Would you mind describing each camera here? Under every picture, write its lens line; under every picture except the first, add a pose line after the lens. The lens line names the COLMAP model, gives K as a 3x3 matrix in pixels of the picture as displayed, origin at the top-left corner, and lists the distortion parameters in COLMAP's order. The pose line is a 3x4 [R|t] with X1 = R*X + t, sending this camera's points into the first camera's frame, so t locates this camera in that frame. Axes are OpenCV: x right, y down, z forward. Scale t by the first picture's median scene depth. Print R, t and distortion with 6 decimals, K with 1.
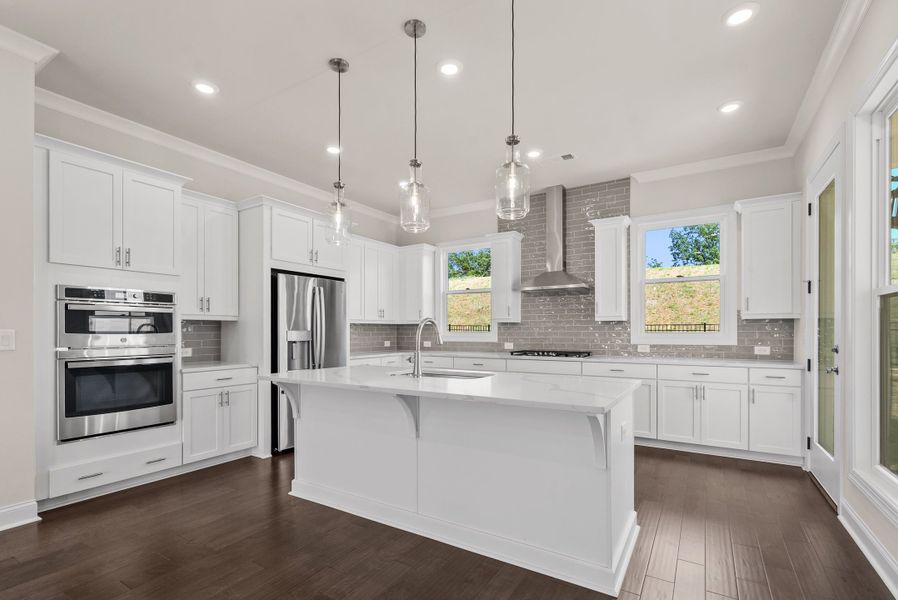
lens RADIAL K [[419.8, 0, 446.6], [0, 419.8, 331.3], [0, 0, 1]] dist [-0.000418, 0.000177]
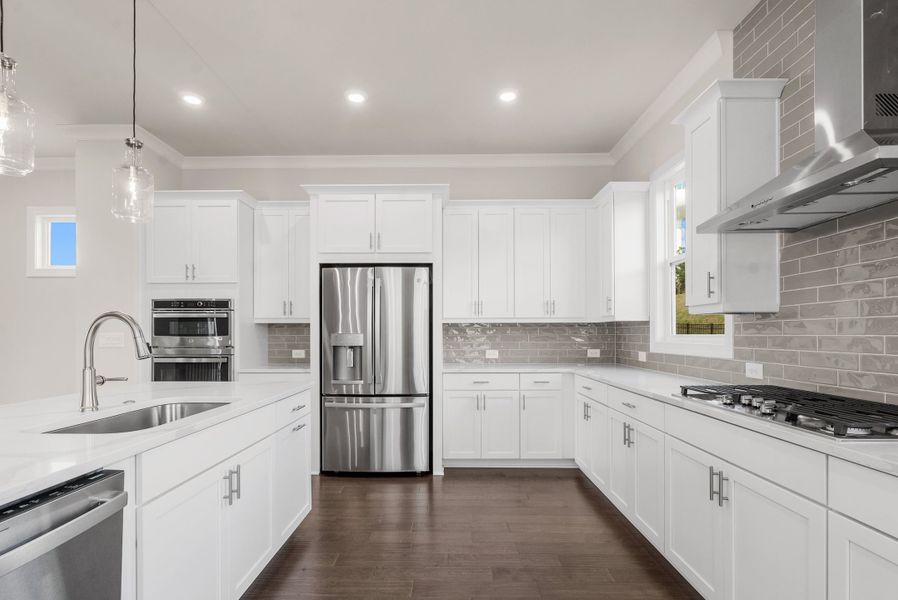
lens RADIAL K [[419.8, 0, 449.7], [0, 419.8, 331.1], [0, 0, 1]] dist [-0.000418, 0.000177]
pose [[0.521420, -0.005421, -0.853283, 0.345634], [0.000016, 0.999980, -0.006343, -0.000739], [0.853300, 0.003294, 0.521410, 0.546287]]
